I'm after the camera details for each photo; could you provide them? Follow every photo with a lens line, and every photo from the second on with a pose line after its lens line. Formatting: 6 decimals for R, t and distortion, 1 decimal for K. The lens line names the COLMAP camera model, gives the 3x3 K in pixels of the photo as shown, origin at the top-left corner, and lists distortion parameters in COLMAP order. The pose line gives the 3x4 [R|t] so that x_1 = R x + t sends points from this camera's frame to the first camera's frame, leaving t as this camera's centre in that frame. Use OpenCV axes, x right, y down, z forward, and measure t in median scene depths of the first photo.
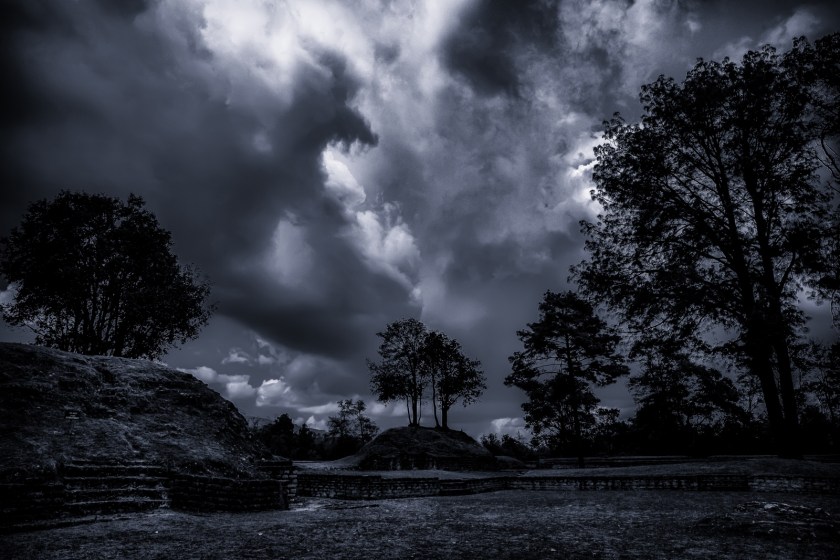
lens RADIAL K [[602.2, 0, 420.0], [0, 602.2, 280.0], [0, 0, 1]] dist [-0.111508, 0.104489]
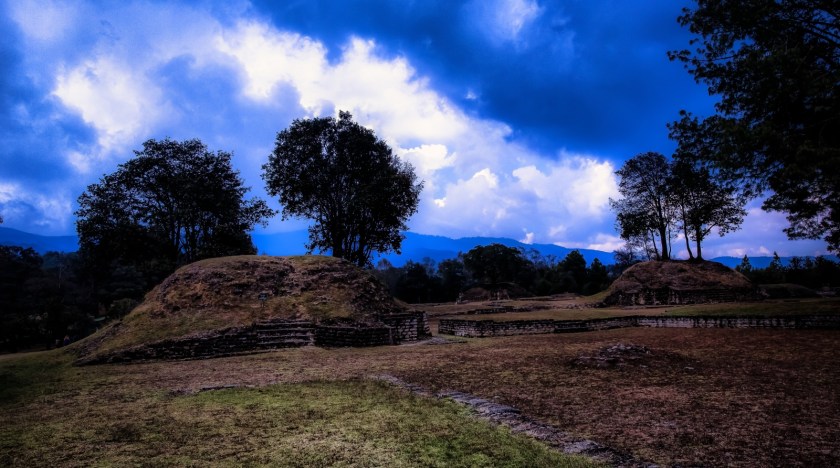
lens RADIAL K [[651.9, 0, 420.0], [0, 651.9, 234.0], [0, 0, 1]] dist [-0.054932, 0.008251]
pose [[0.858493, -0.080306, -0.506498, 0.493654], [0.183551, 0.970349, 0.157262, -0.106522], [0.478851, -0.227977, 0.847778, -0.247673]]
